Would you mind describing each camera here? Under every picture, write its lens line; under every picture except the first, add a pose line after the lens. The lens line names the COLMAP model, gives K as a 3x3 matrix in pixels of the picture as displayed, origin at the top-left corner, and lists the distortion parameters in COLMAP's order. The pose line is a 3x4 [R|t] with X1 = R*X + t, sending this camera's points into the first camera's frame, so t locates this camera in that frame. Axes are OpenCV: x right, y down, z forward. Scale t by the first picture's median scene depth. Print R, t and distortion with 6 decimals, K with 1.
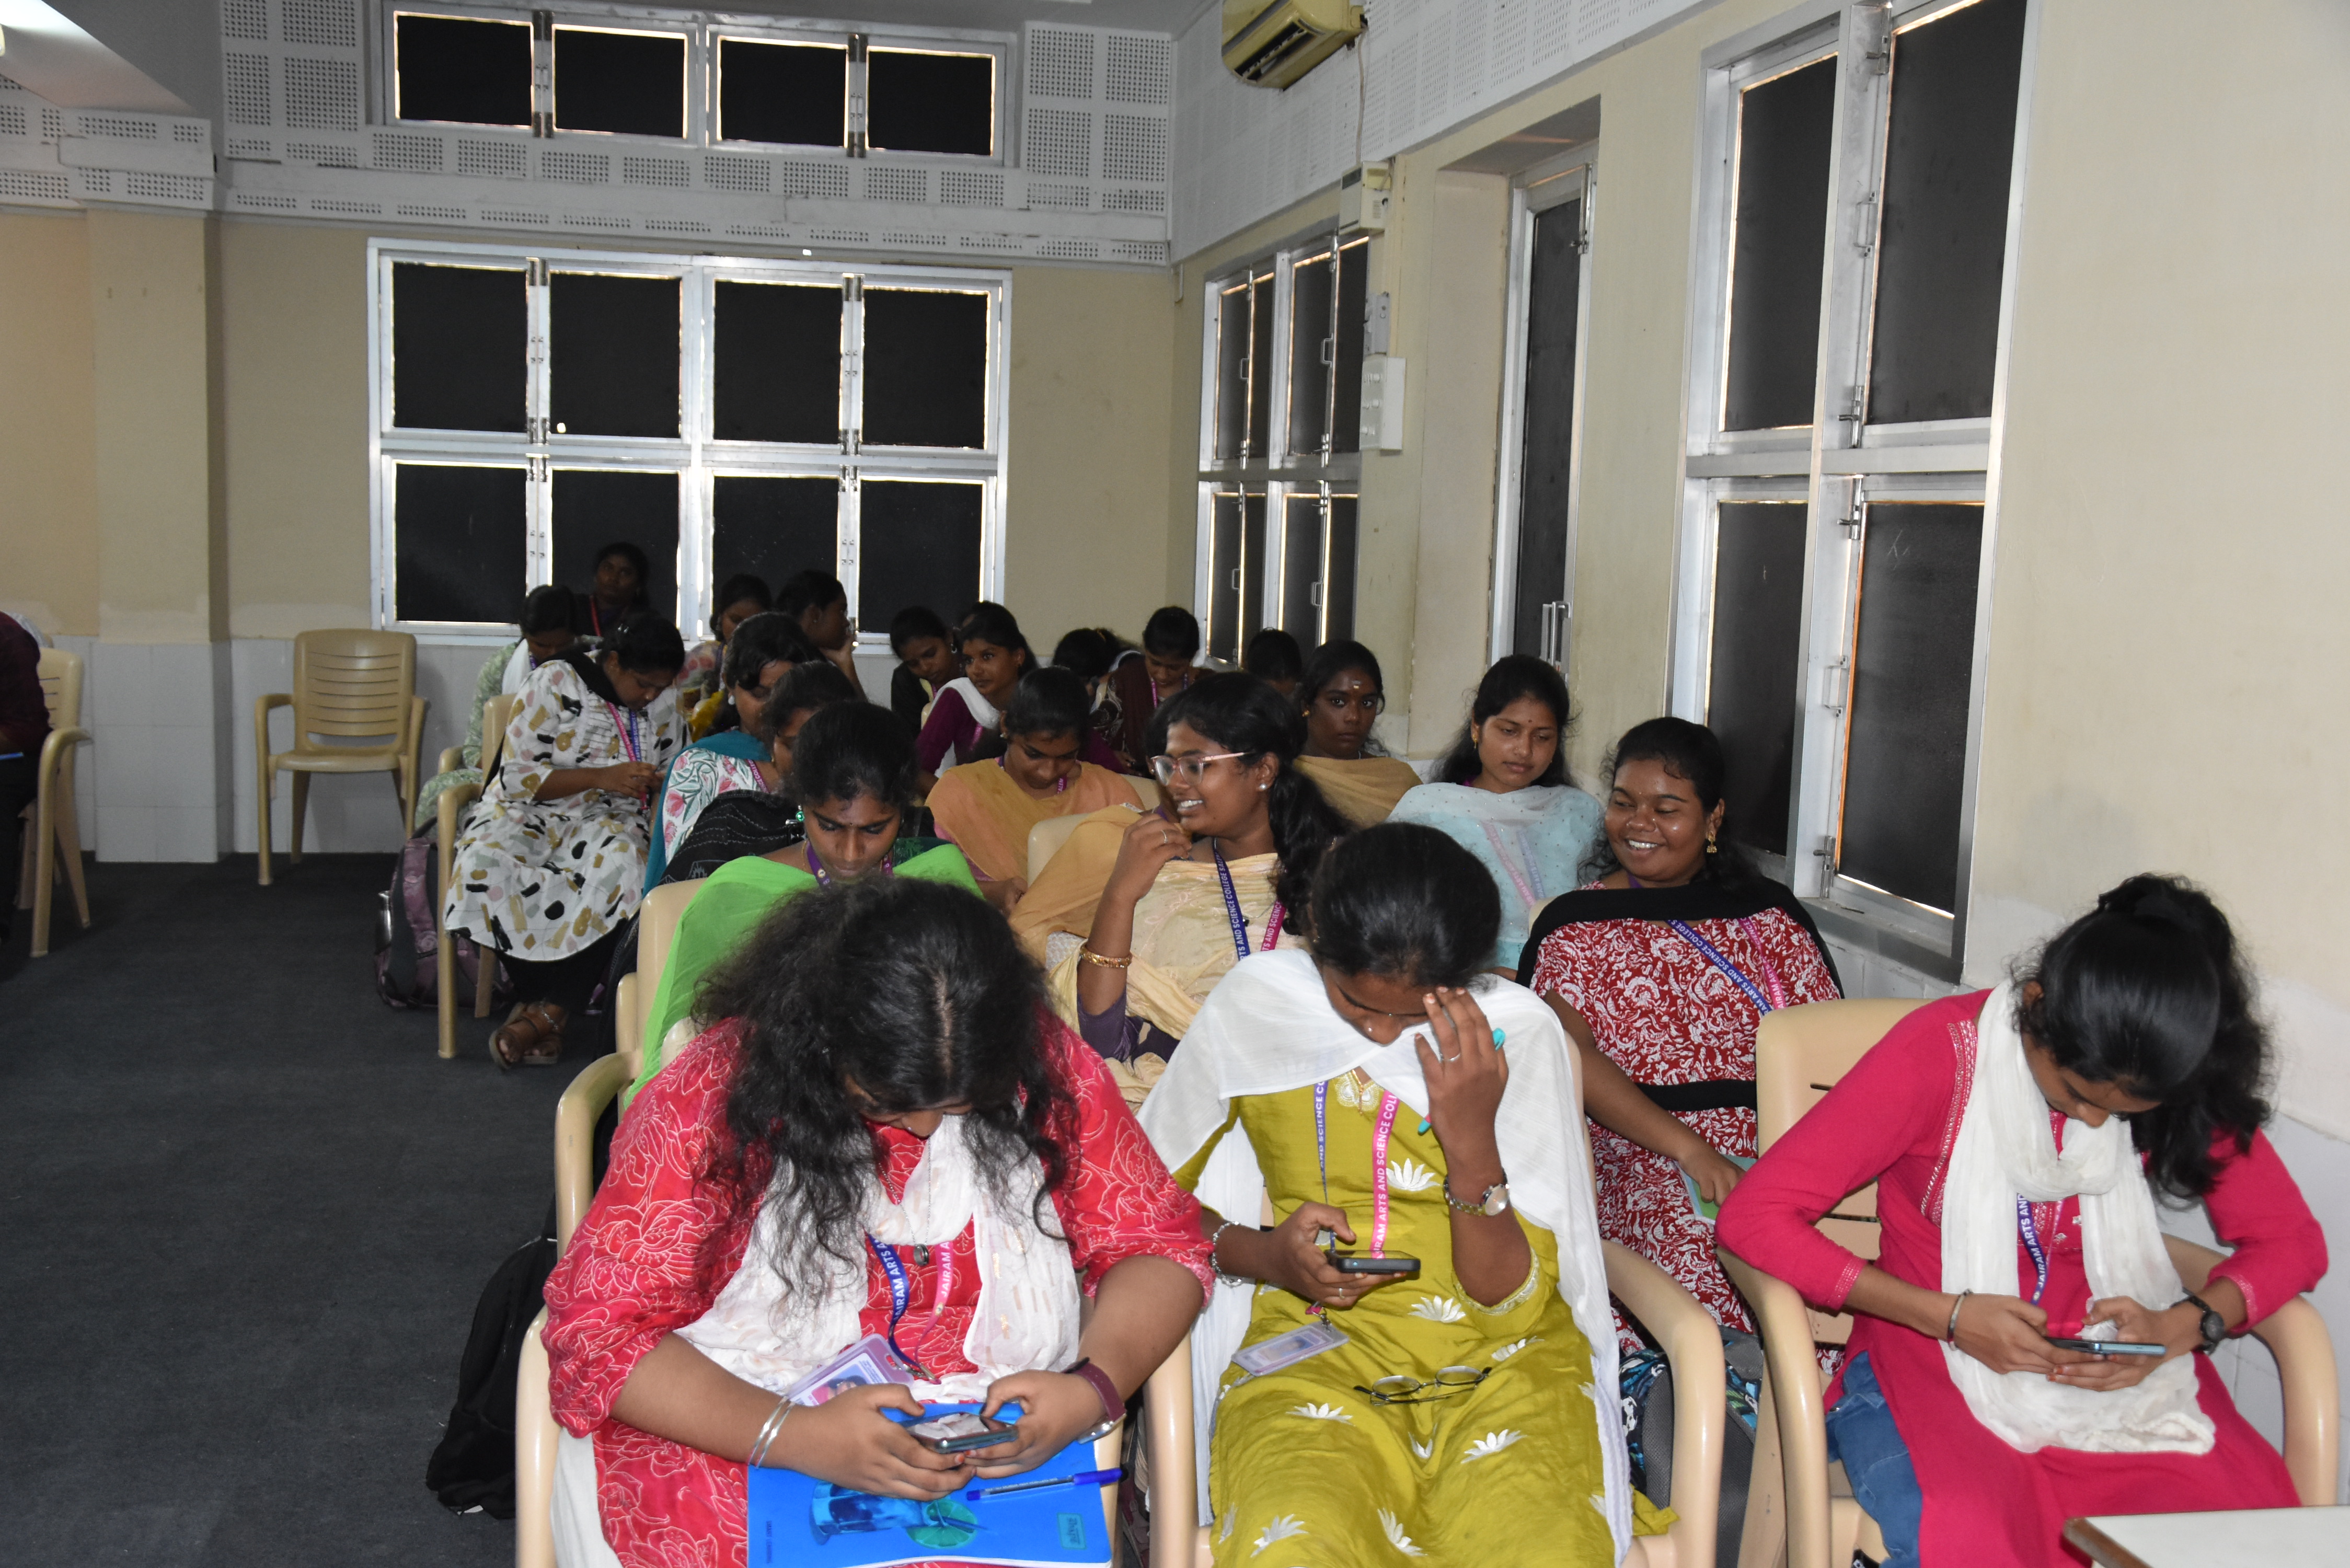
lens RADIAL K [[2382.2, 0, 1175.0], [0, 2382.2, 784.0], [0, 0, 1]] dist [0.008095, 0.125704]
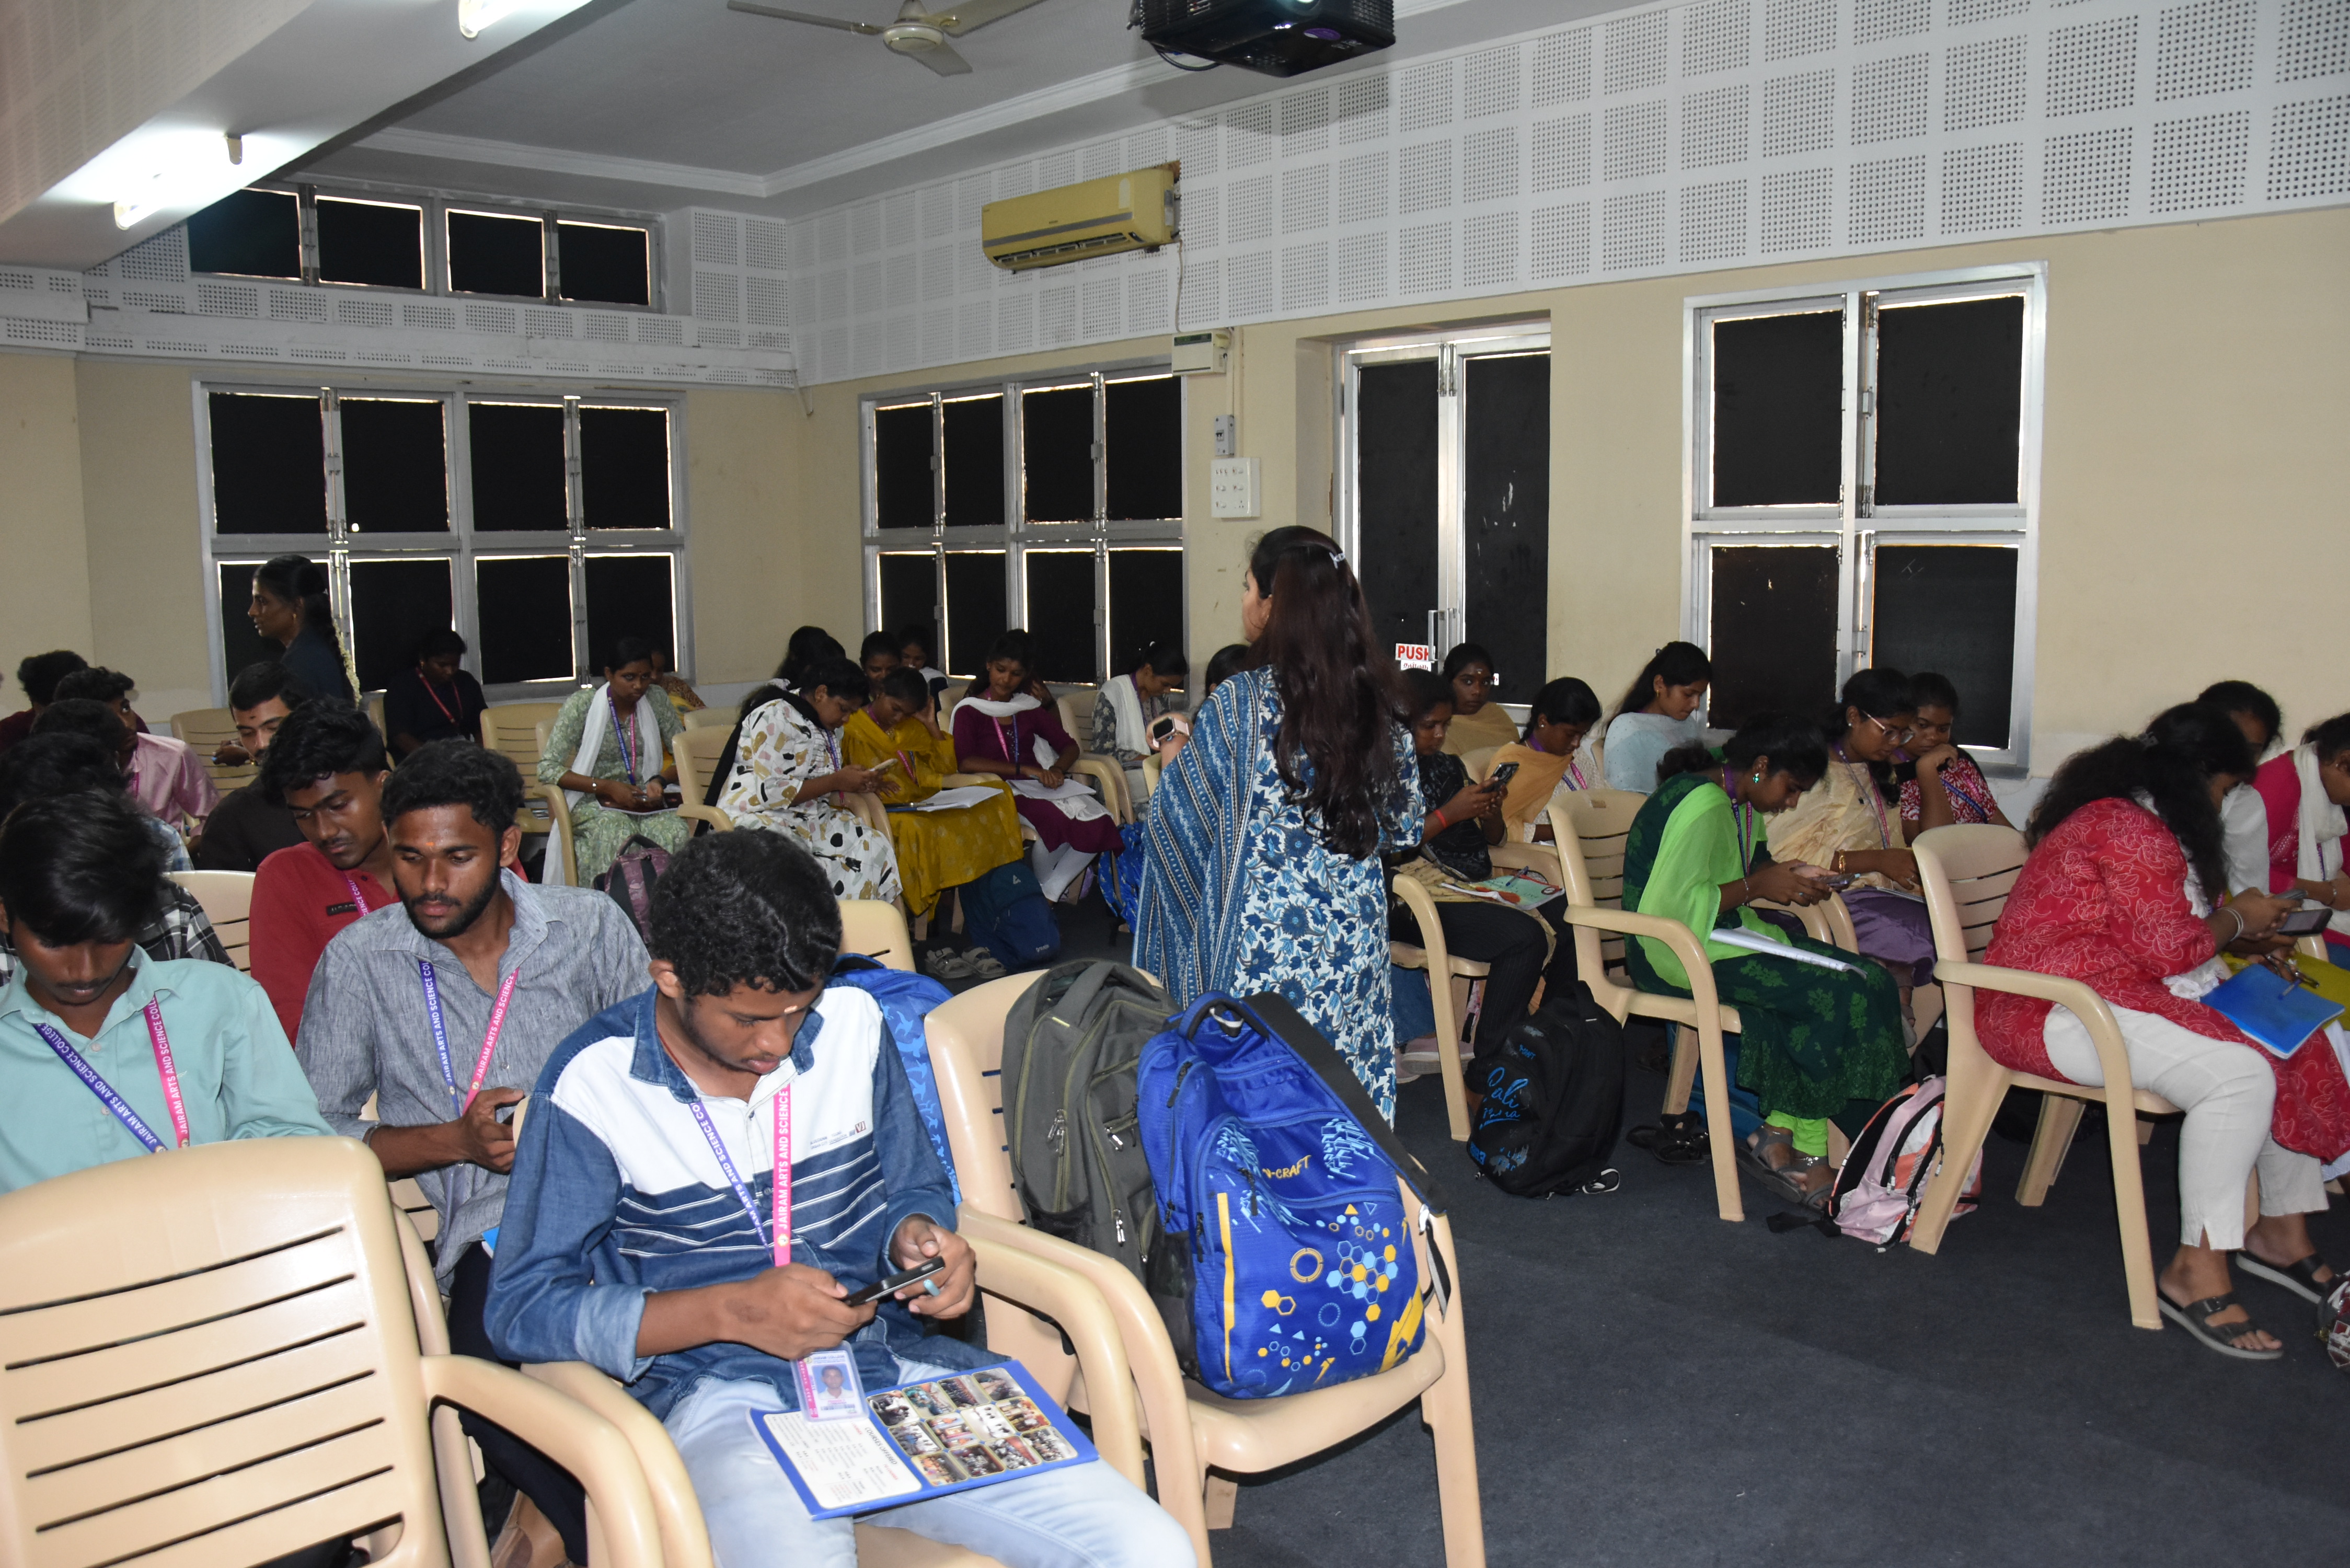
lens RADIAL K [[1841.6, 0, 1201.3], [0, 1841.6, 808.4], [0, 0, 1]] dist [-0.161397, 0.126852]
pose [[0.836500, -0.115026, 0.535758, -0.395938], [0.101546, 0.993325, 0.054717, -0.014657], [-0.538476, 0.008633, 0.842597, 0.016126]]
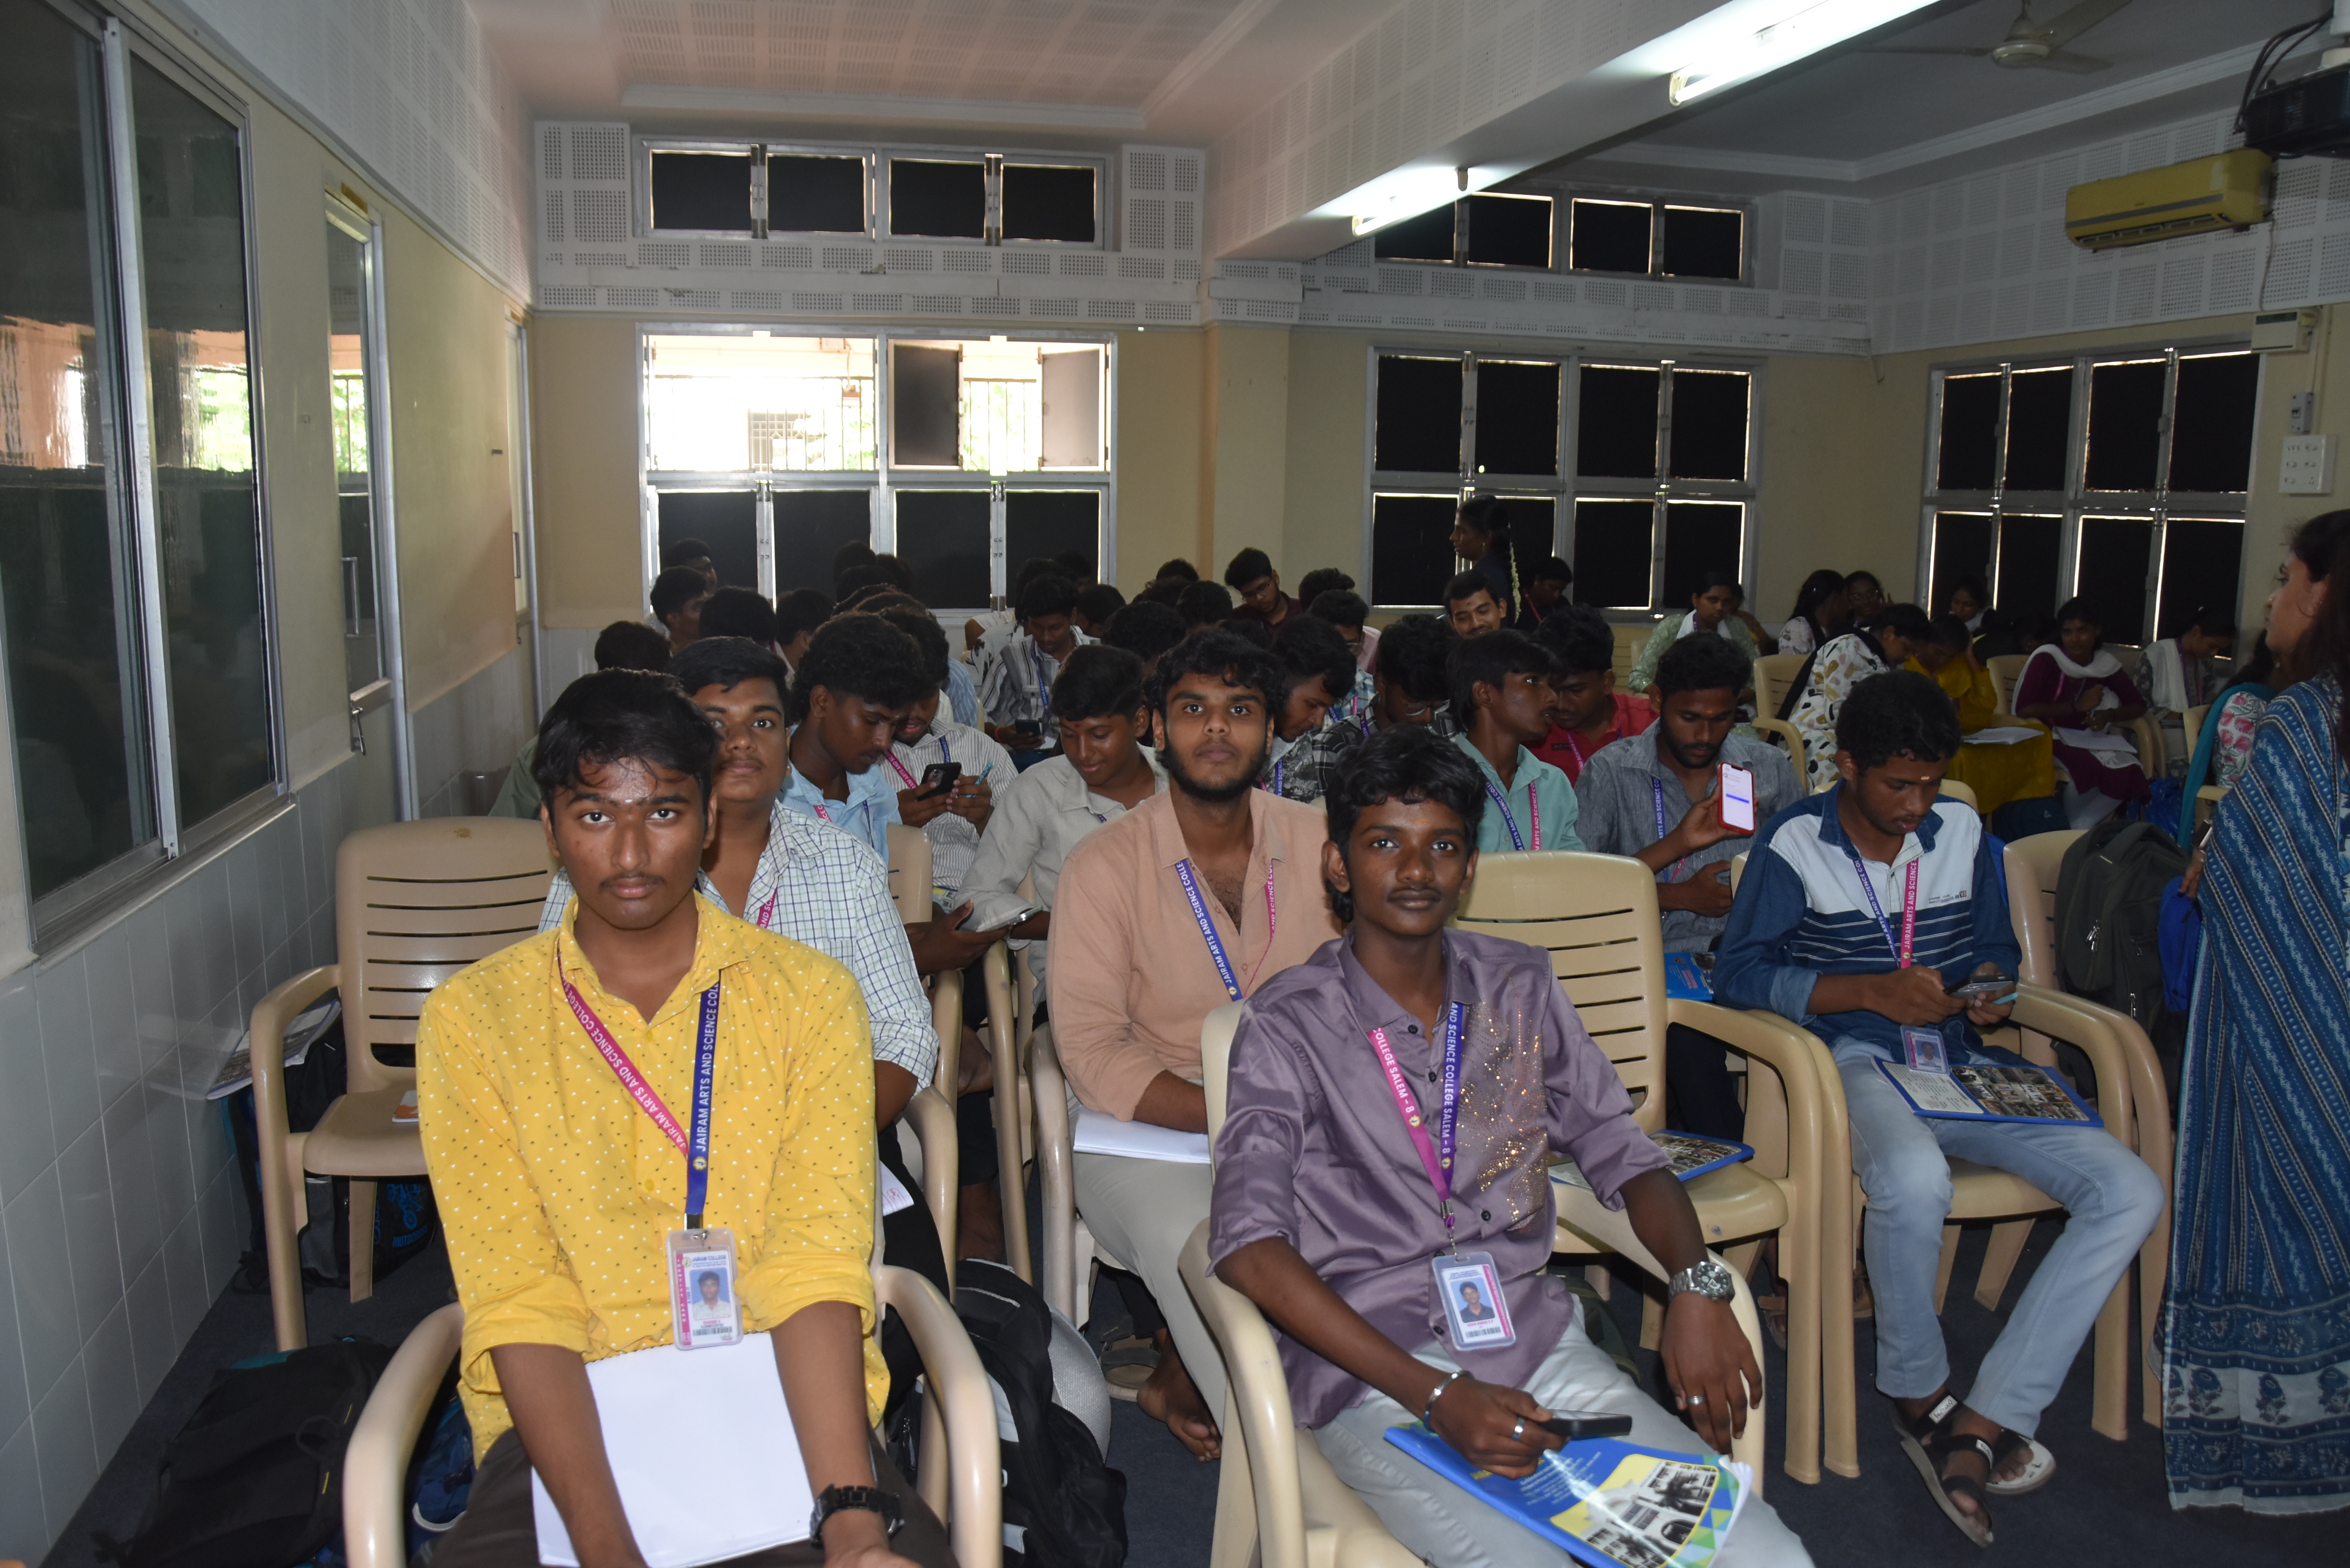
lens RADIAL K [[1841.6, 0, 1201.3], [0, 1841.6, 808.4], [0, 0, 1]] dist [-0.161397, 0.126852]
pose [[0.999115, -0.023452, 0.034920, -0.466327], [0.021719, 0.998551, 0.049230, -0.003634], [-0.036024, -0.048428, 0.998177, -0.096352]]
